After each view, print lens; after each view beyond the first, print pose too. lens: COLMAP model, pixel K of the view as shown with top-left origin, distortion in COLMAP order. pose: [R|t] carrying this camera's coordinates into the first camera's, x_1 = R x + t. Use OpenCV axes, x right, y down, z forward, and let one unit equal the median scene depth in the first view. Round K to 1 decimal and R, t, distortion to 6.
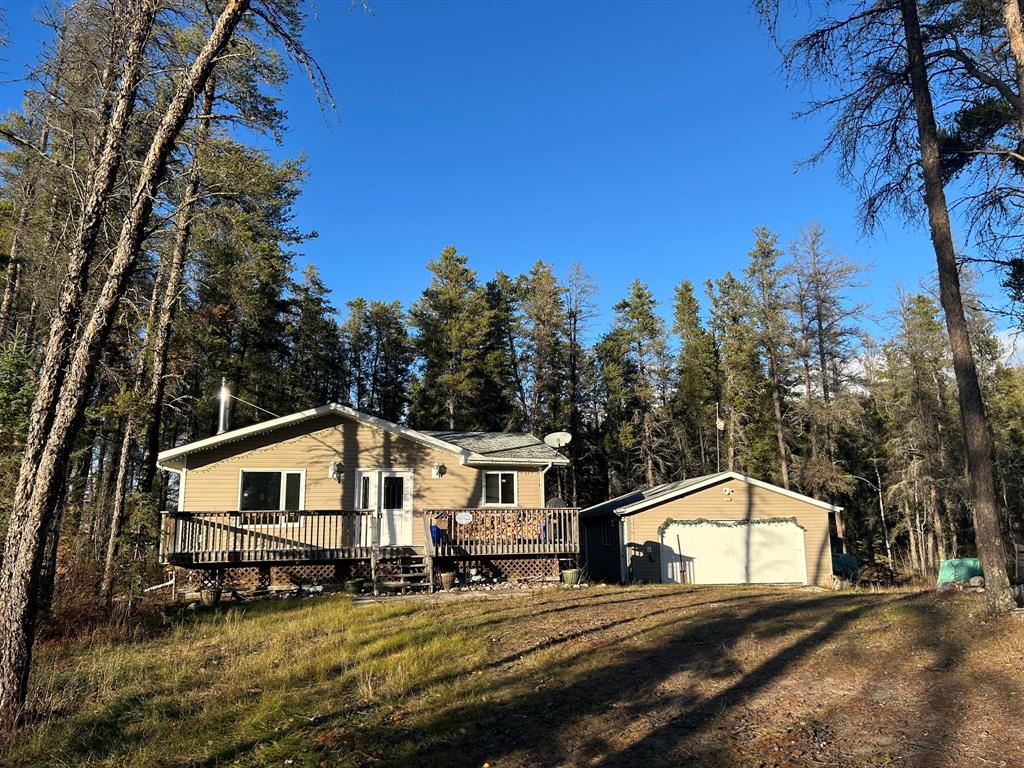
lens RADIAL K [[769.4, 0, 512.0], [0, 769.4, 384.0], [0, 0, 1]] dist [0.096254, -0.108432]
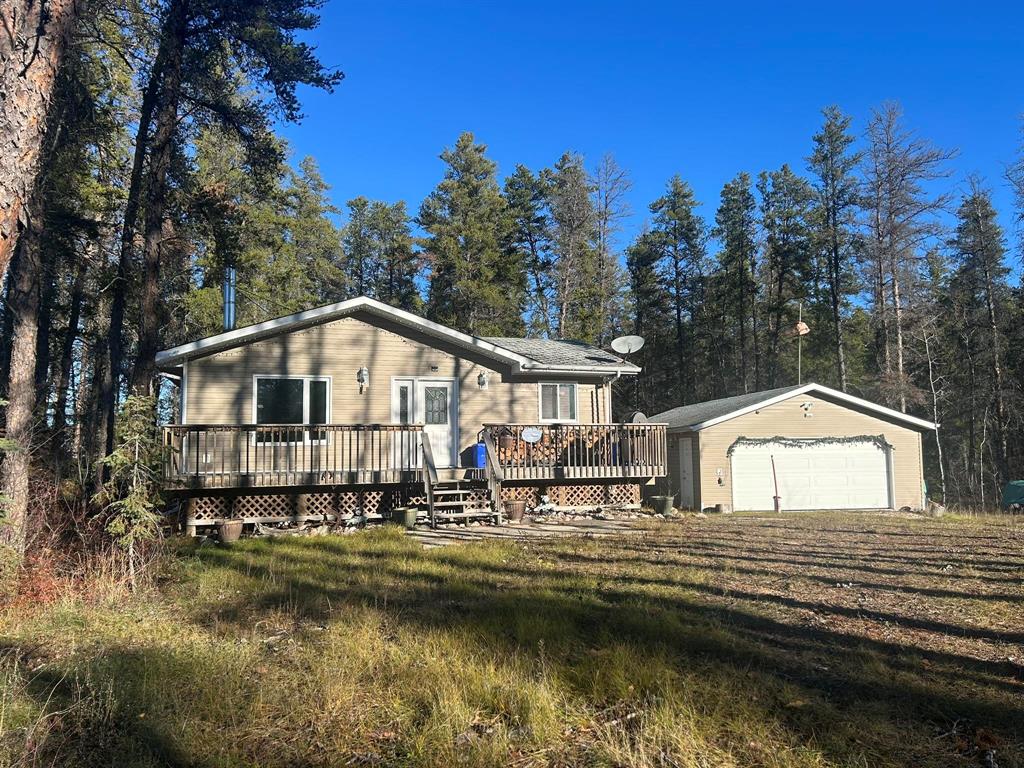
lens RADIAL K [[769.4, 0, 512.0], [0, 769.4, 384.0], [0, 0, 1]] dist [0.096254, -0.108432]
pose [[0.999774, 0.004236, 0.020840, -0.082584], [-0.006306, 0.994937, 0.100304, 0.031151], [-0.020310, -0.100412, 0.994739, 0.159392]]
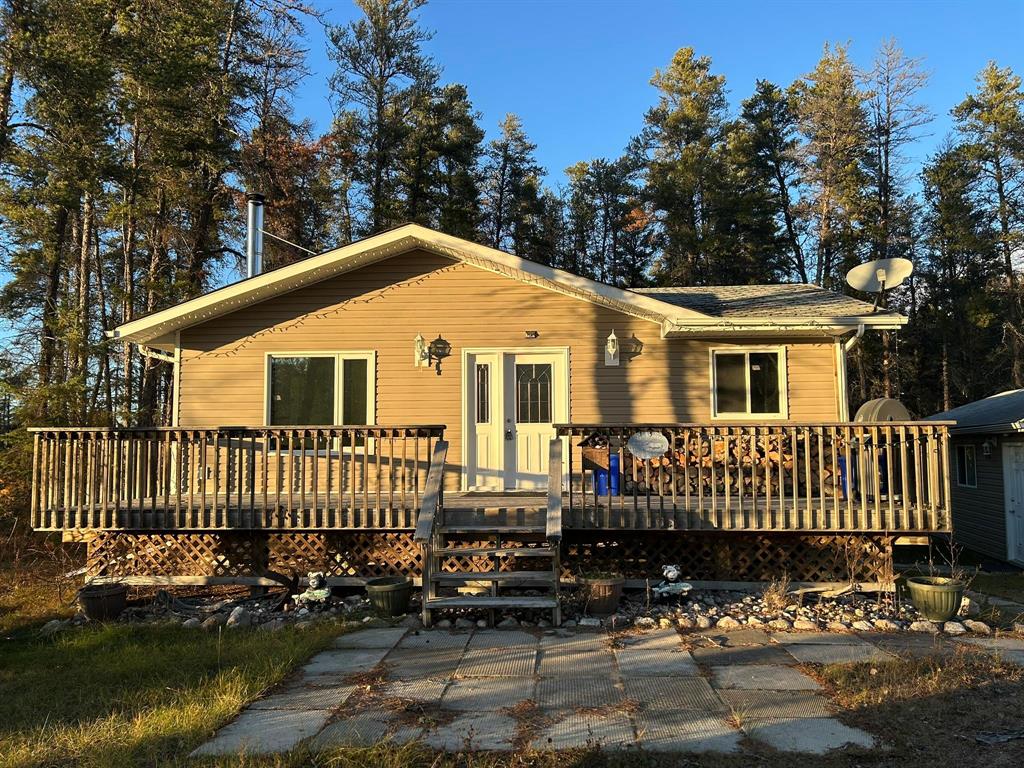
lens RADIAL K [[769.4, 0, 512.0], [0, 769.4, 384.0], [0, 0, 1]] dist [0.096254, -0.108432]
pose [[0.940221, -0.019253, -0.340021, 0.011055], [0.056890, 0.993251, 0.101071, 0.076178], [0.335780, -0.114373, 0.934971, 0.476298]]
